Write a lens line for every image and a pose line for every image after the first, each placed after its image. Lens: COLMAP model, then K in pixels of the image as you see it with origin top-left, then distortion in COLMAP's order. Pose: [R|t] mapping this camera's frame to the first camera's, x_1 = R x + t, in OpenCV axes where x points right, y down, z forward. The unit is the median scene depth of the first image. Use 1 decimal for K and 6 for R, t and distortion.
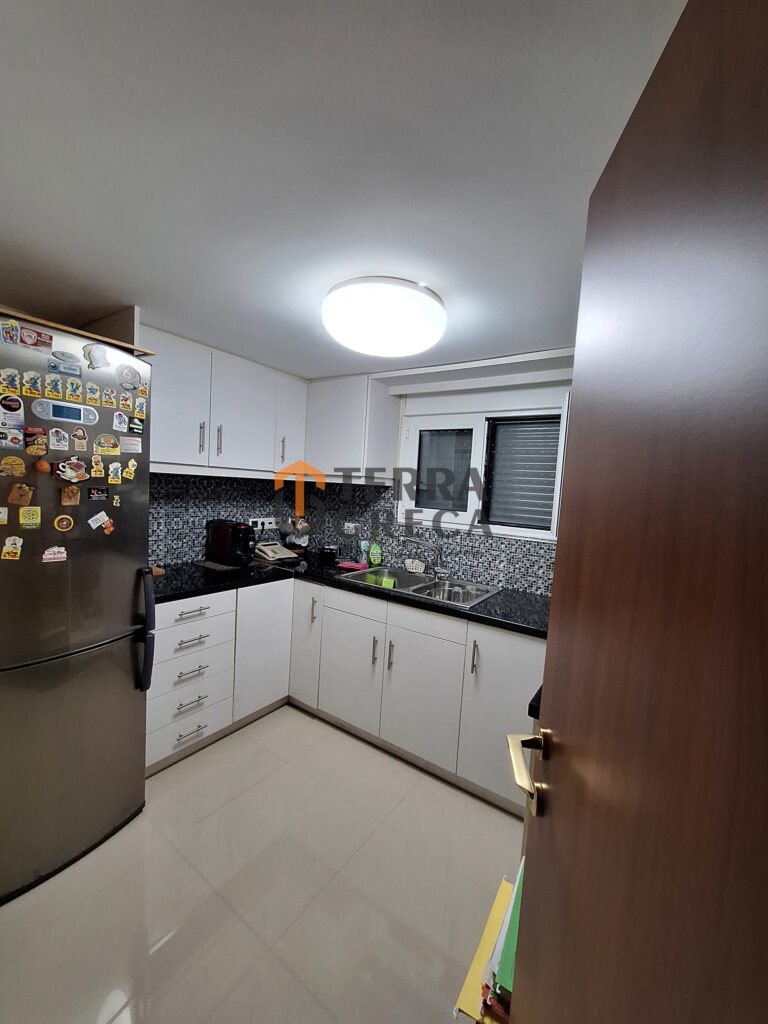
lens RADIAL K [[402.4, 0, 386.5], [0, 402.4, 518.4], [0, 0, 1]] dist [-0.005804, 0.000760]
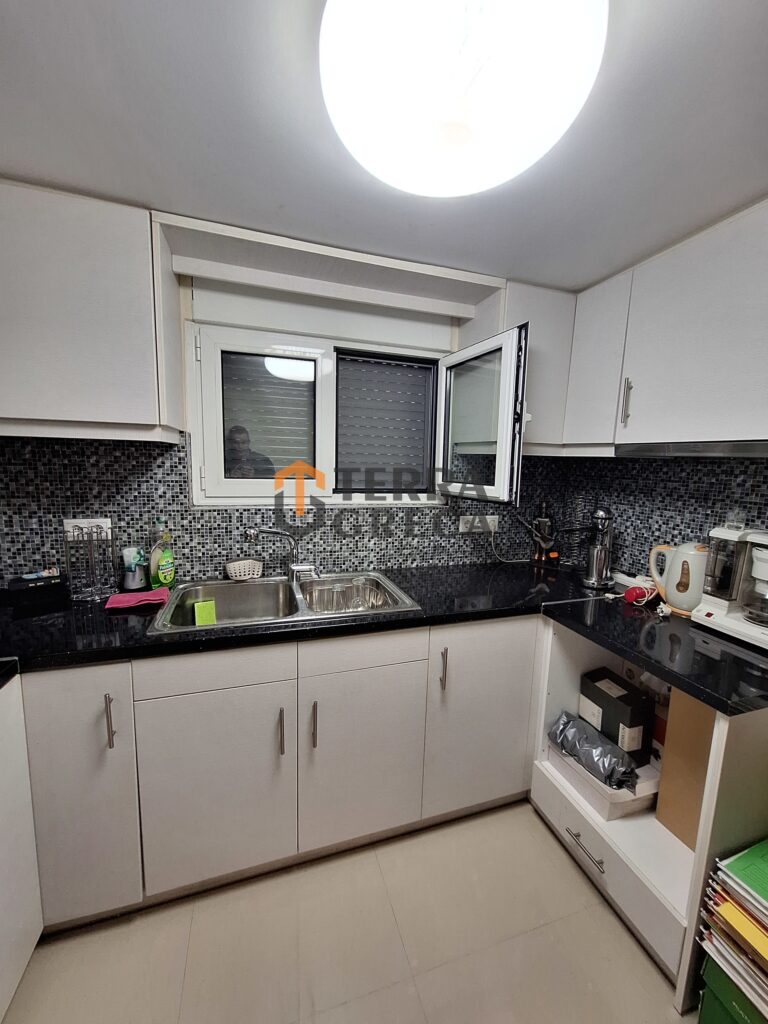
lens RADIAL K [[402.4, 0, 380.2], [0, 402.4, 516.9], [0, 0, 1]] dist [-0.005804, 0.000760]
pose [[0.611927, -0.150298, 0.776503, -0.305455], [0.068593, 0.988164, 0.137211, -0.041455], [-0.787934, -0.030700, 0.614993, 0.475801]]
